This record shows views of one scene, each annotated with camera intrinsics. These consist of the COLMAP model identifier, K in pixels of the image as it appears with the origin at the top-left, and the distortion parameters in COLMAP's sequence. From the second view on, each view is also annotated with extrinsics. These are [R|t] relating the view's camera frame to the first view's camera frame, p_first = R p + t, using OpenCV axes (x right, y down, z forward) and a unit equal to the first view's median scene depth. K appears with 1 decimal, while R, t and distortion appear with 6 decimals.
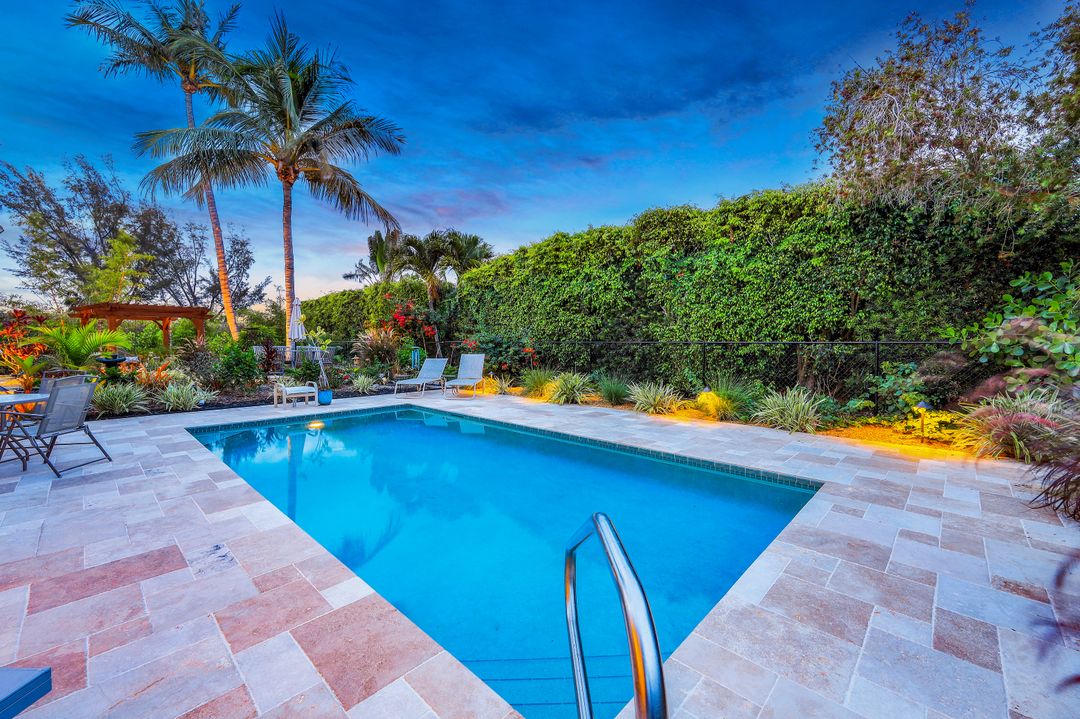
lens RADIAL K [[437.0, 0, 540.0], [0, 437.0, 359.5], [0, 0, 1]] dist [-0.001074, -0.000218]
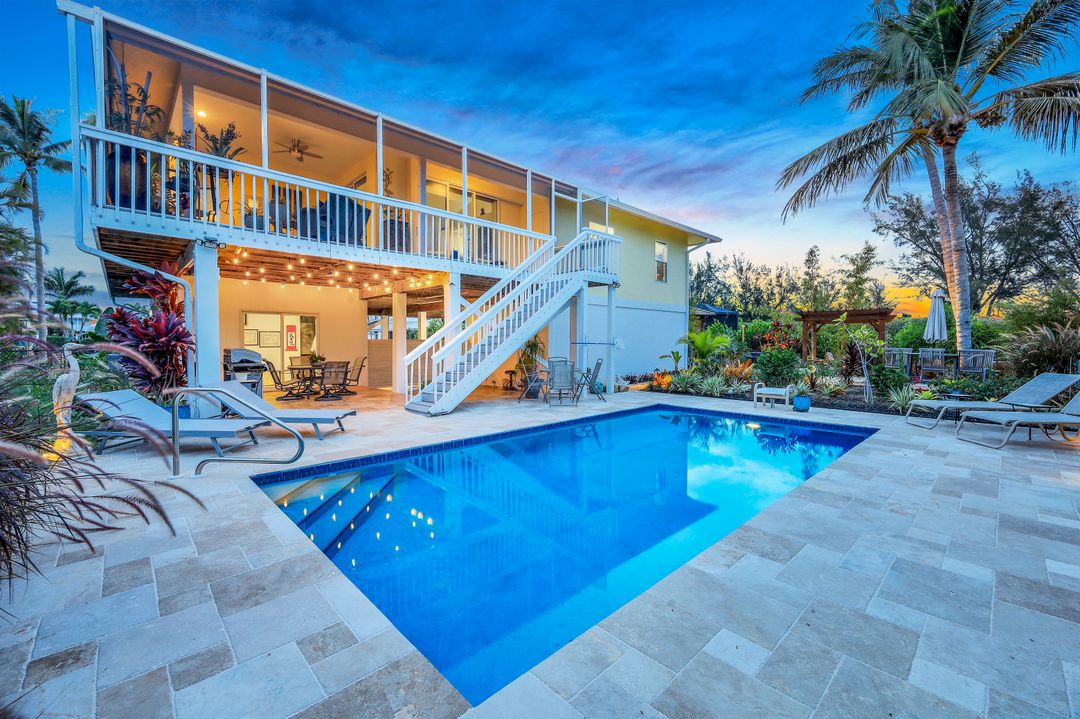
lens RADIAL K [[446.4, 0, 537.2], [0, 446.4, 352.8], [0, 0, 1]] dist [-0.000113, -0.000094]
pose [[-0.059818, 0.021725, -0.997973, 1.912526], [-0.037524, 0.999008, 0.023997, -0.085160], [0.997504, 0.038883, -0.058944, 1.958508]]
